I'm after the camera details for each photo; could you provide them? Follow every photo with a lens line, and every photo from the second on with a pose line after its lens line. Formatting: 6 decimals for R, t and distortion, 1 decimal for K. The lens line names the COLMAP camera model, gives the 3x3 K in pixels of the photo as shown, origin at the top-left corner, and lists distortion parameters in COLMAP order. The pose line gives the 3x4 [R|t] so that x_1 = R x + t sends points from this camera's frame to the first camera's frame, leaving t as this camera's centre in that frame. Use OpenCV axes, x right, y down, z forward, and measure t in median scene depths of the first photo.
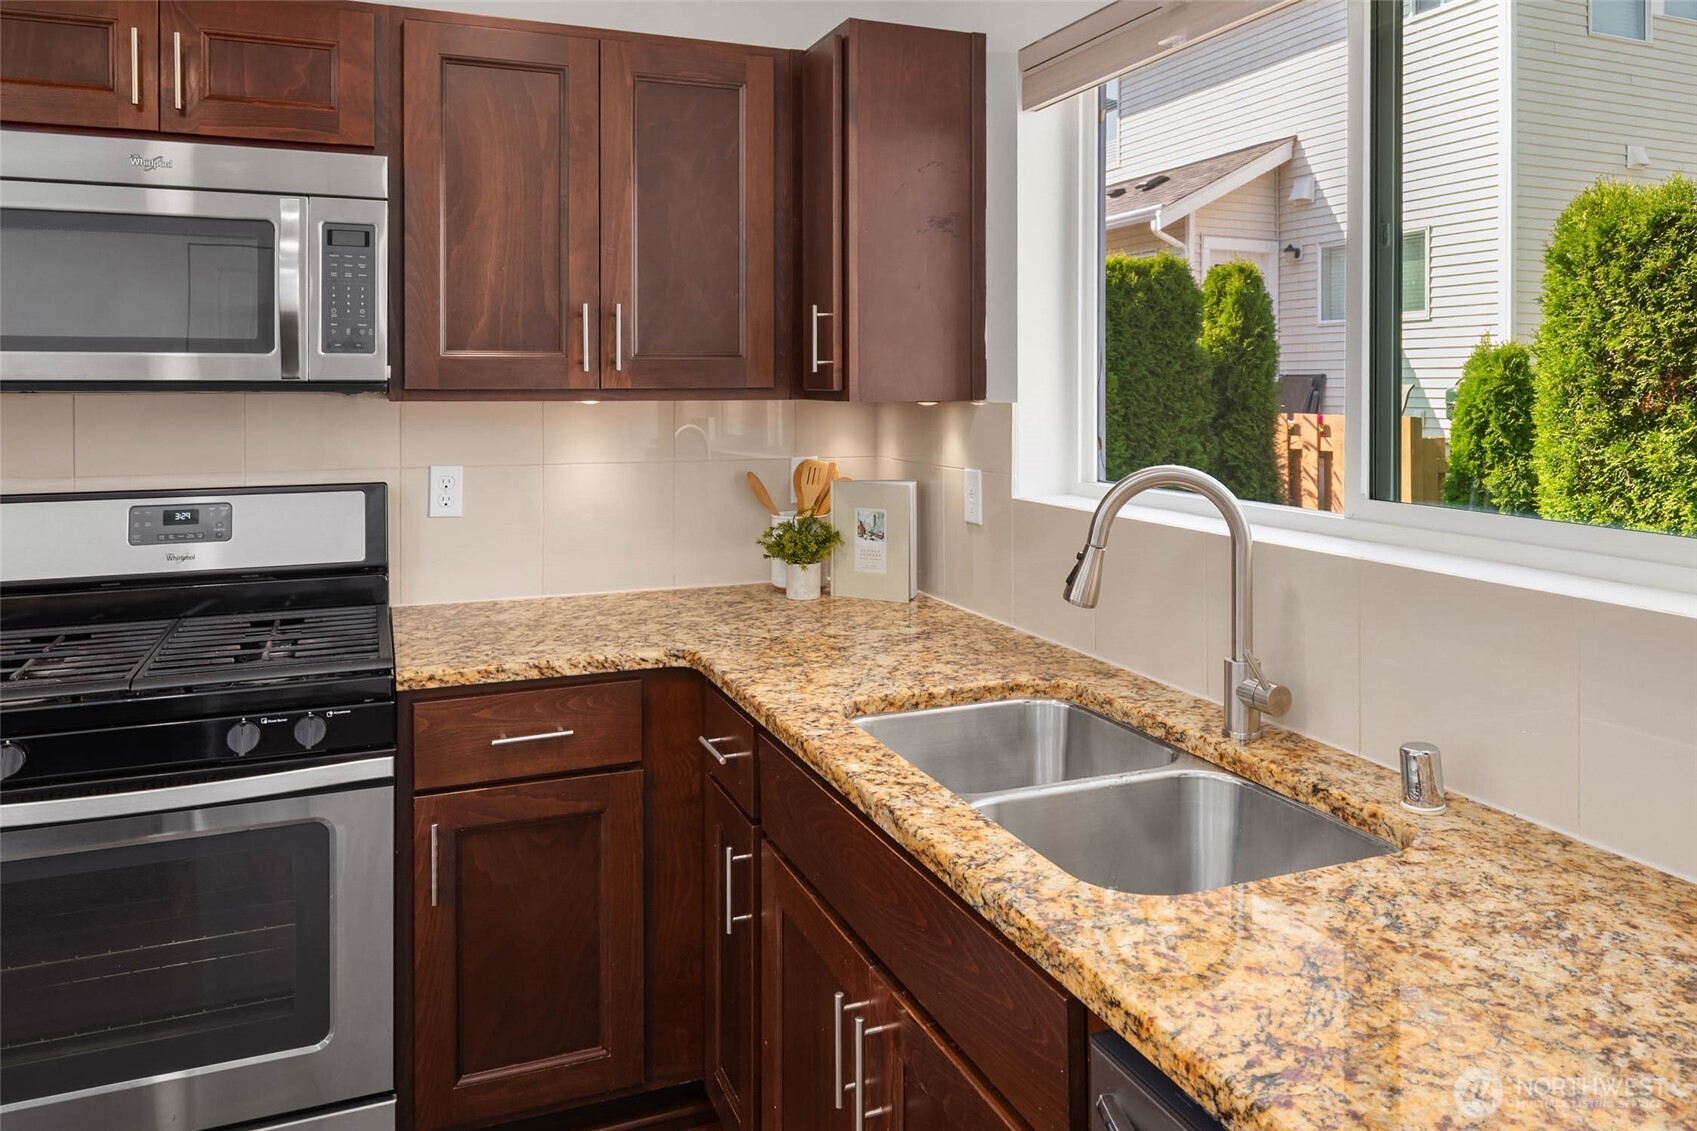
lens RADIAL K [[1196.5, 0, 864.1], [0, 1196.5, 376.9], [0, 0, 1]] dist [-0.006566, 0.010544]
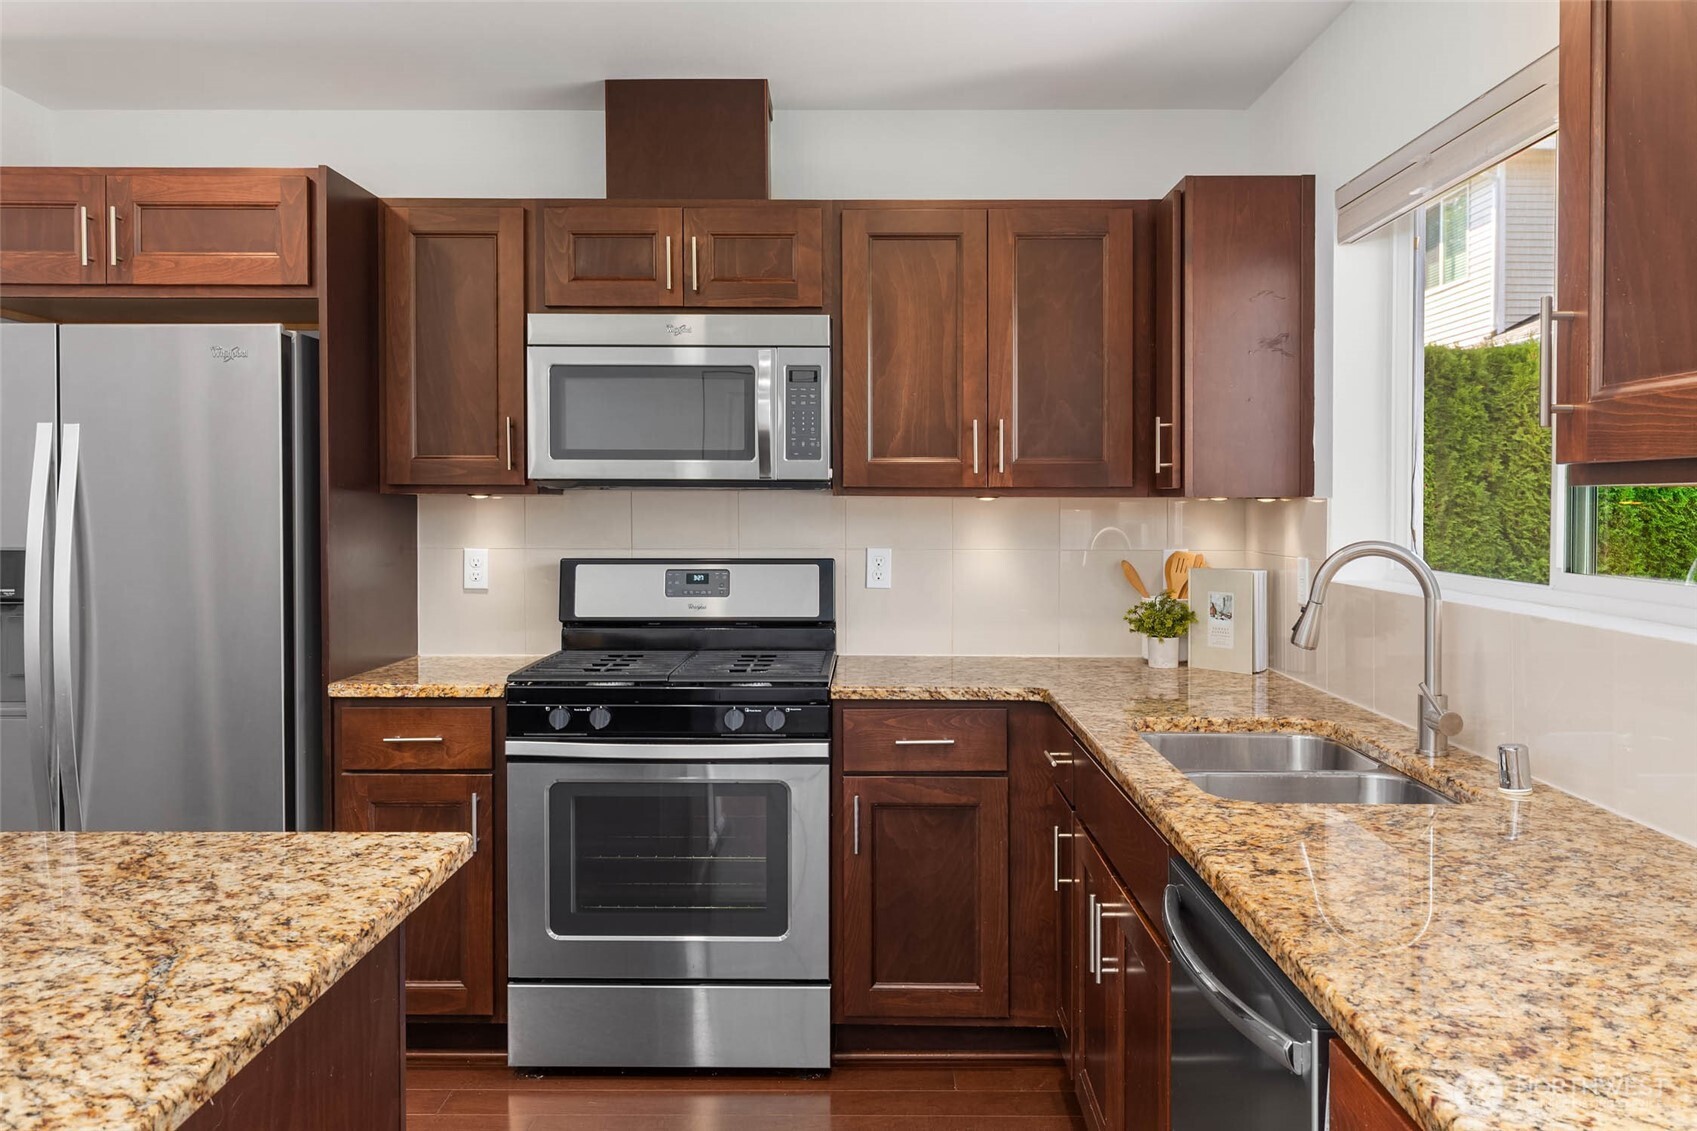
lens RADIAL K [[1360.6, 0, 857.4], [0, 1360.6, 523.7], [0, 0, 1]] dist [0.005098, 0.017112]
pose [[0.919911, 0.008857, -0.392026, 0.226111], [-0.000338, 0.999762, 0.021793, 0.018153], [0.392126, -0.019915, 0.919696, -0.392689]]
